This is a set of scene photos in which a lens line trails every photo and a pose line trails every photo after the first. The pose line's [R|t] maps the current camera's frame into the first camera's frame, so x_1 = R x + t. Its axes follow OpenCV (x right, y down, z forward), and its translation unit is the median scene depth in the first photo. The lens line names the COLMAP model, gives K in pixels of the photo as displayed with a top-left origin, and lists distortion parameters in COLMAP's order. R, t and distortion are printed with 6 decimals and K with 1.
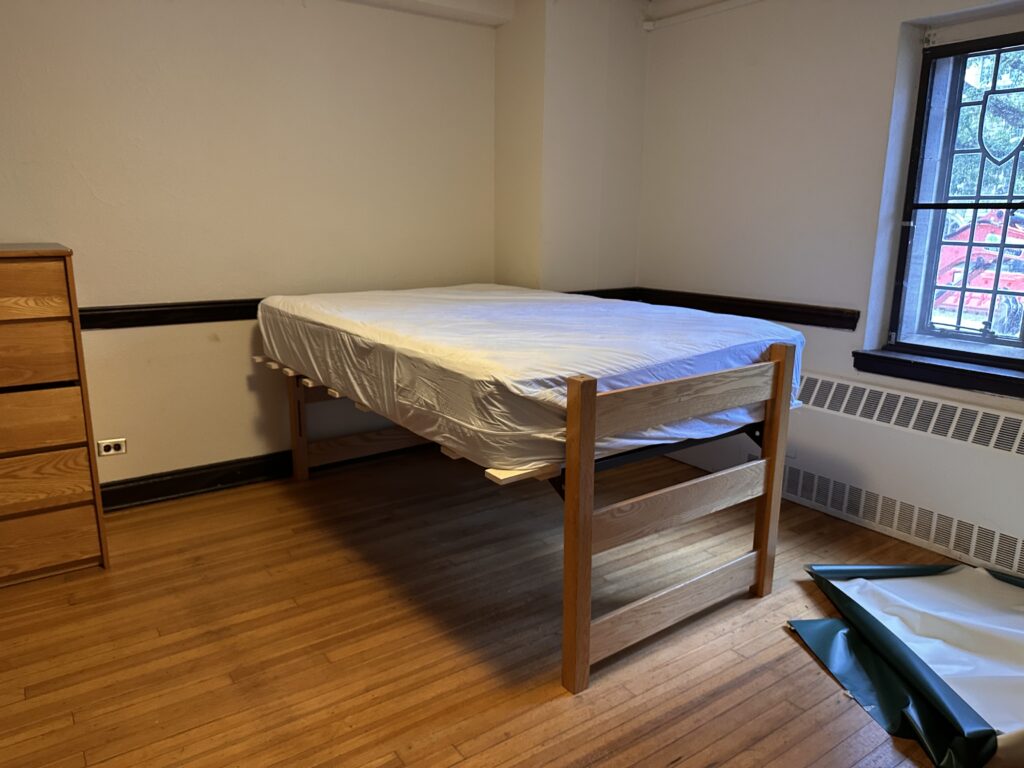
lens RADIAL K [[729.9, 0, 512.0], [0, 729.9, 384.0], [0, 0, 1]] dist [0.119389, -0.141212]
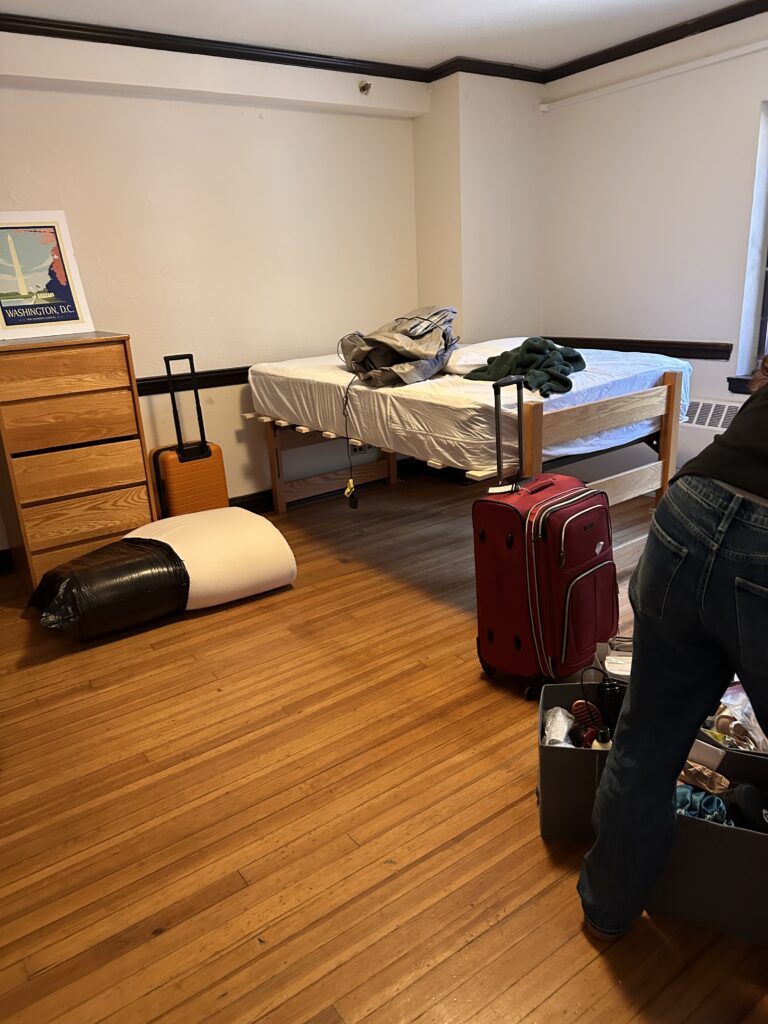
lens RADIAL K [[718.1, 0, 384.0], [0, 718.1, 512.0], [0, 0, 1]] dist [0.203628, -0.351746]
pose [[0.998119, -0.059605, -0.014366, -0.136757], [0.060647, 0.994218, 0.088616, 0.044530], [0.009001, -0.089321, 0.995962, -0.316622]]
